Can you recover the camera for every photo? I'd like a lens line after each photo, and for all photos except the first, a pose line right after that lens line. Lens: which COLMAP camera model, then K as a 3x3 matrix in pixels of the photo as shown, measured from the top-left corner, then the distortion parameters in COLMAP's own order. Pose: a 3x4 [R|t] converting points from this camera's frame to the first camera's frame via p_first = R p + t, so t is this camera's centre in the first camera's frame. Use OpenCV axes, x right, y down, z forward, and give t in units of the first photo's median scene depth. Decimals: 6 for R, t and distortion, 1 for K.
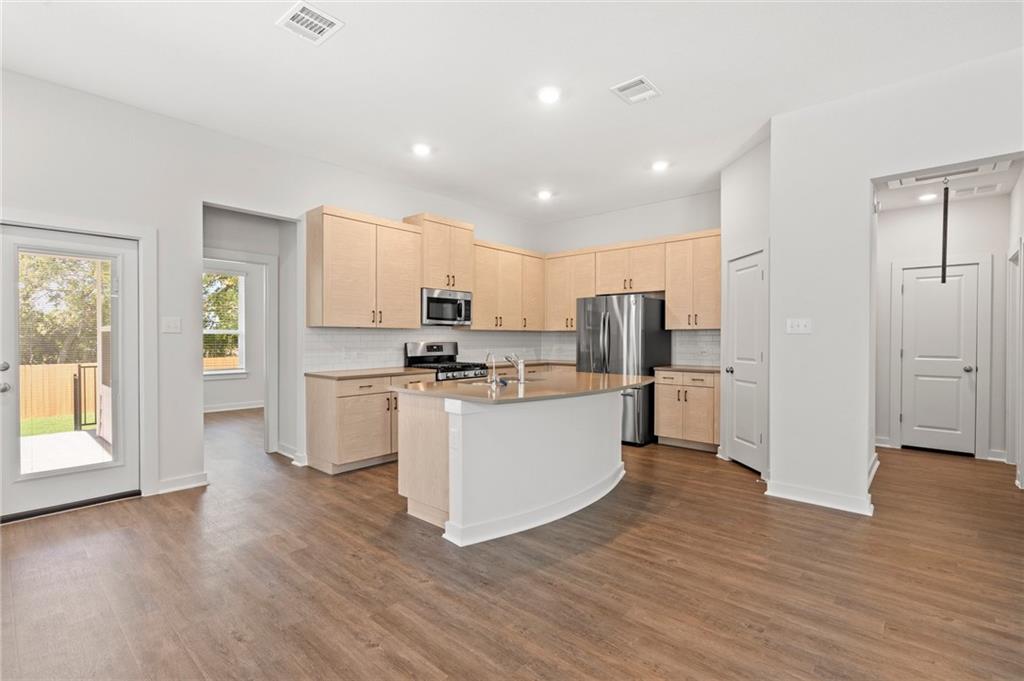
lens RADIAL K [[468.8, 0, 511.4], [0, 468.8, 339.4], [0, 0, 1]] dist [0.003054, 0.000751]
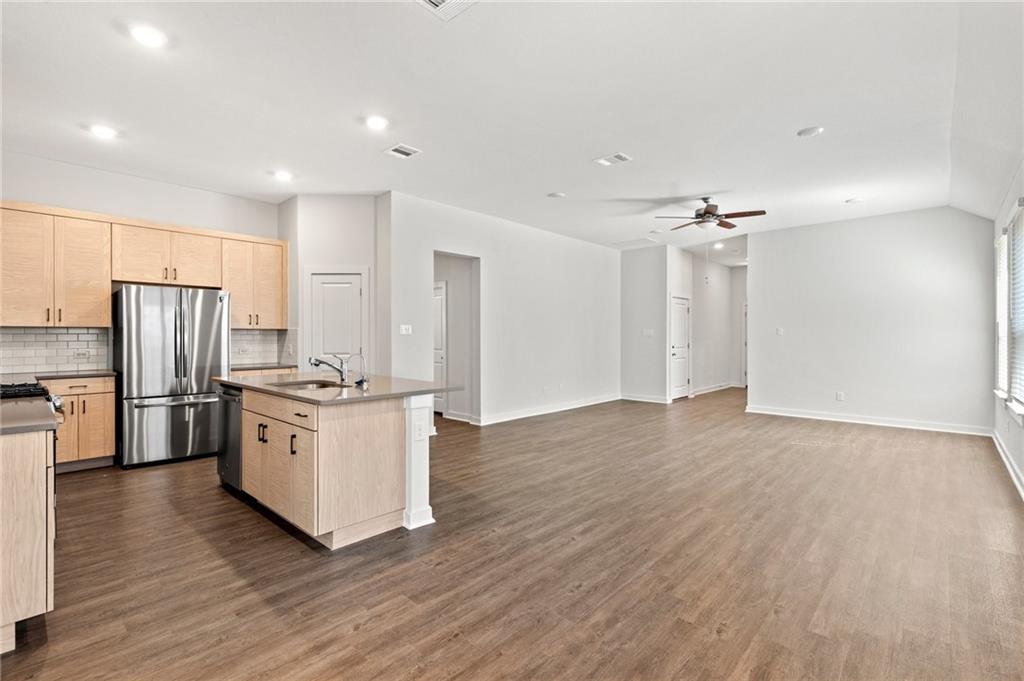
lens RADIAL K [[468.8, 0, 511.8], [0, 468.8, 340.0], [0, 0, 1]] dist [0.003054, 0.000751]
pose [[0.012795, -0.006550, 0.999897, -1.232231], [0.000247, 0.999979, 0.006547, -0.006068], [-0.999918, 0.000163, 0.012797, 0.796381]]
